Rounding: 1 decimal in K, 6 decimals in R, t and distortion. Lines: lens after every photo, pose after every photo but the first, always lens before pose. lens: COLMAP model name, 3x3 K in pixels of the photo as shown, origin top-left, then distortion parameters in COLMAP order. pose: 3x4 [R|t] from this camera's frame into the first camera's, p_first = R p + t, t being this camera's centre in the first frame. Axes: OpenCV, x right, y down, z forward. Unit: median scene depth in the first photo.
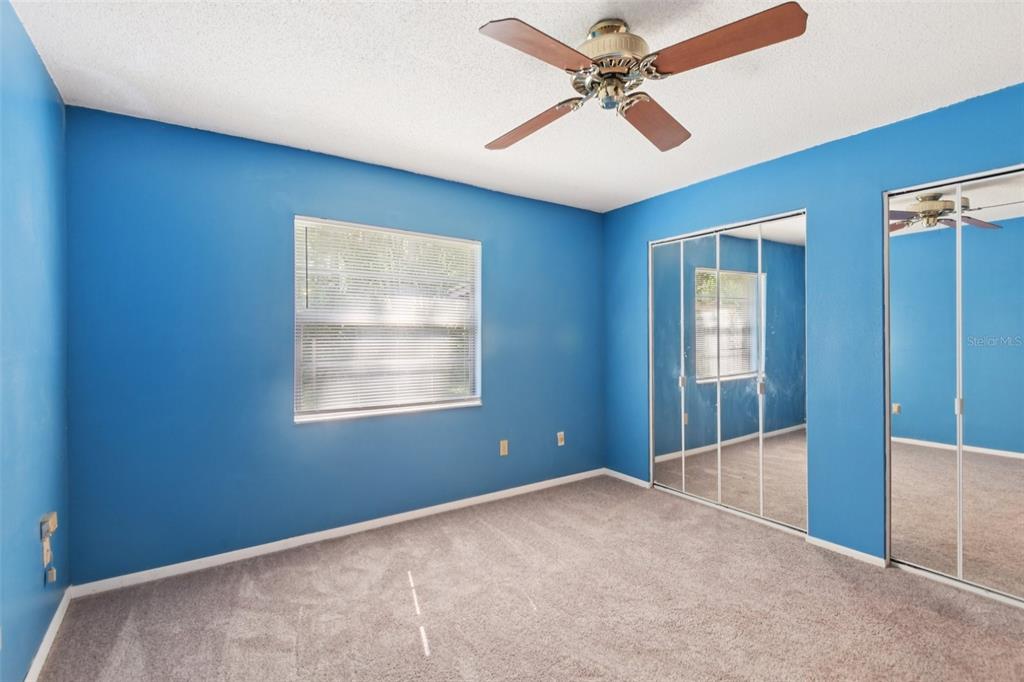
lens RADIAL K [[469.5, 0, 504.0], [0, 469.5, 336.3], [0, 0, 1]] dist [0.019608, -0.007151]
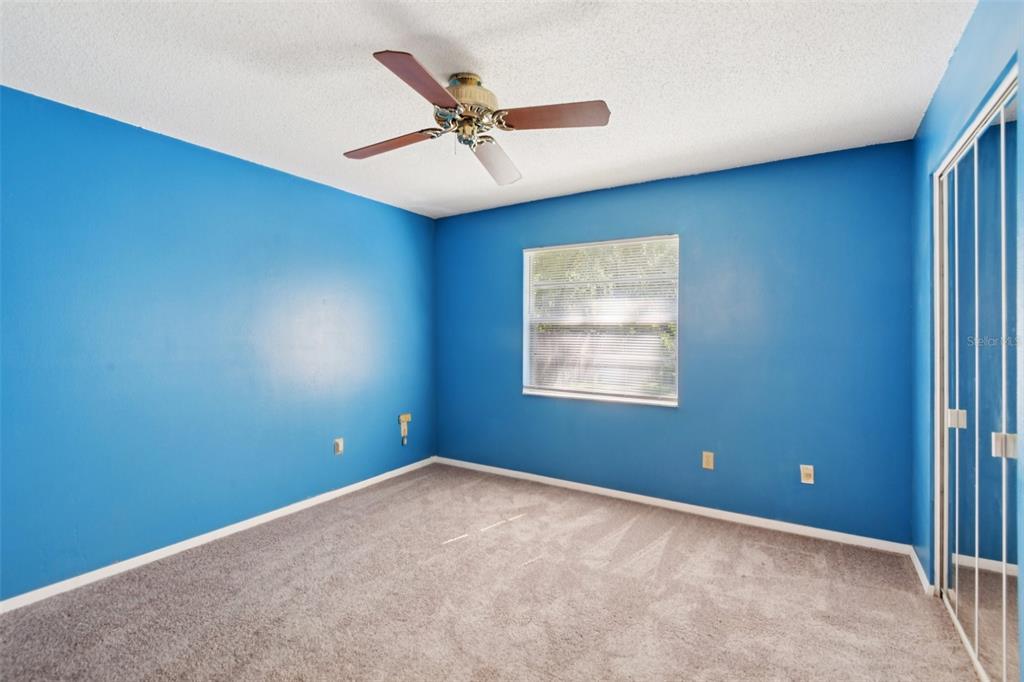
lens RADIAL K [[469.5, 0, 508.7], [0, 469.5, 339.8], [0, 0, 1]] dist [0.019608, -0.007151]
pose [[0.412470, 0.019542, -0.910762, 0.761916], [-0.005002, 0.999803, 0.019187, -0.007026], [0.910958, -0.003359, 0.412486, 0.335931]]
